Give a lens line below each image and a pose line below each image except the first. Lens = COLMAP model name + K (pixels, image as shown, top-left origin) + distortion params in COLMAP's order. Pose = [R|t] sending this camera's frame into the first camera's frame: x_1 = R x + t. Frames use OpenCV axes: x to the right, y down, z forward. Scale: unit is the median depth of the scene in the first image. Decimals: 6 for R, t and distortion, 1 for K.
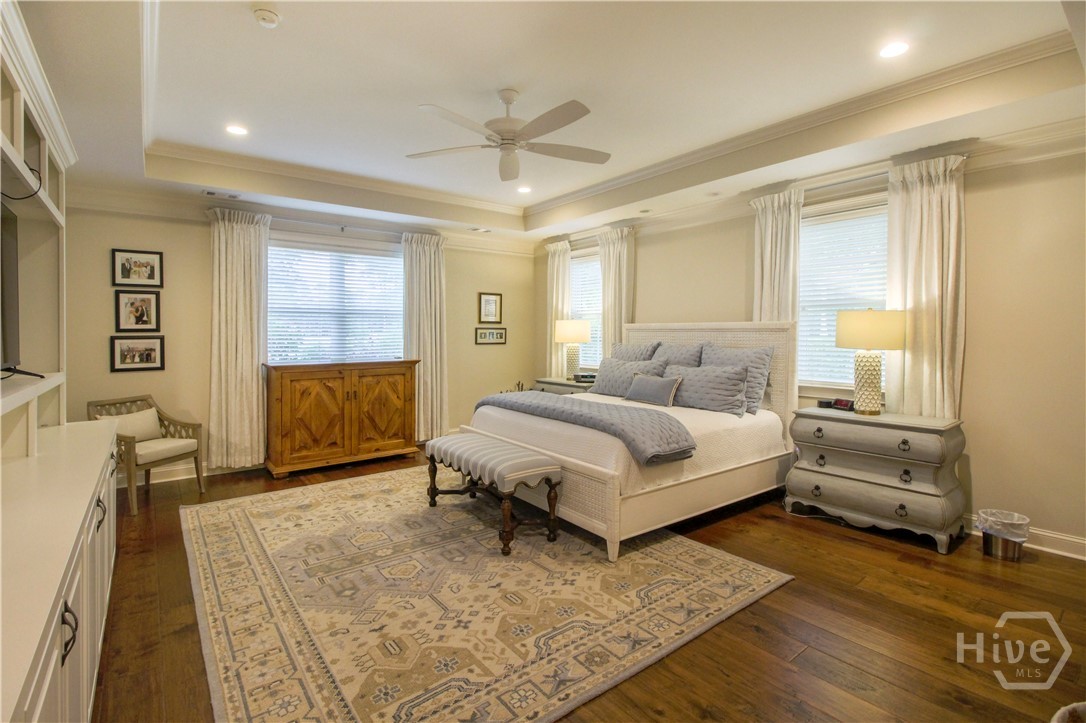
lens RADIAL K [[533.3, 0, 541.3], [0, 533.3, 344.2], [0, 0, 1]] dist [-0.005975, -0.000394]
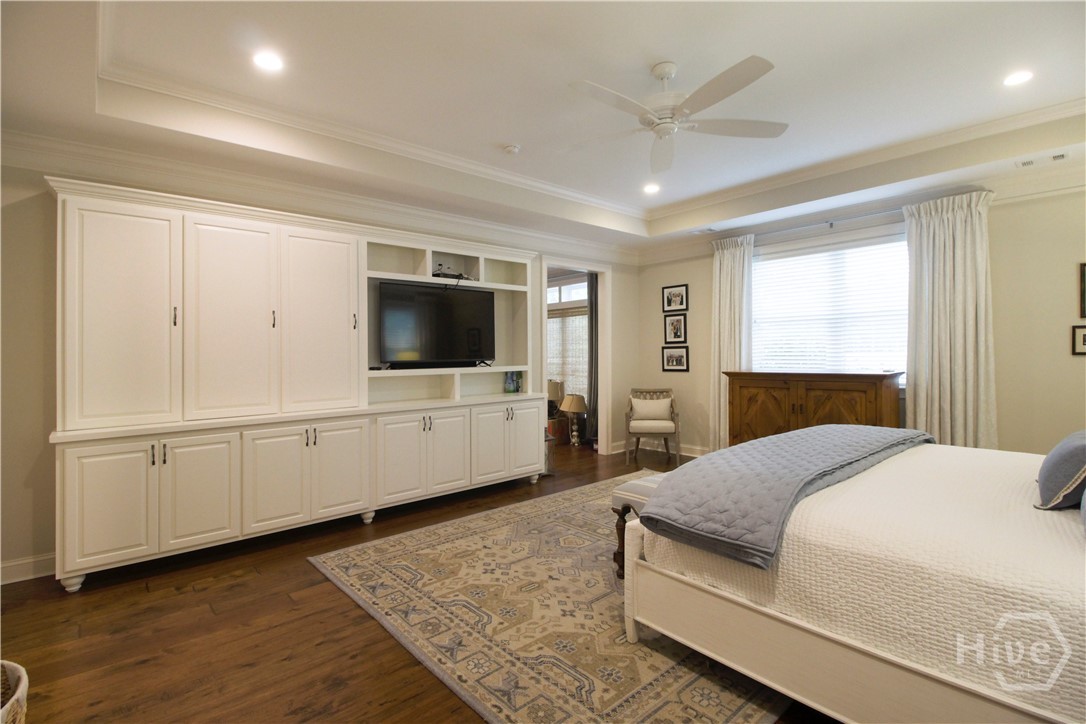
lens RADIAL K [[533.3, 0, 541.3], [0, 533.3, 344.7], [0, 0, 1]] dist [-0.005975, -0.000394]
pose [[0.021606, -0.013463, -0.999676, 0.948766], [-0.007683, 0.999878, -0.013632, 0.002661], [0.999737, 0.007975, 0.021500, 0.917276]]
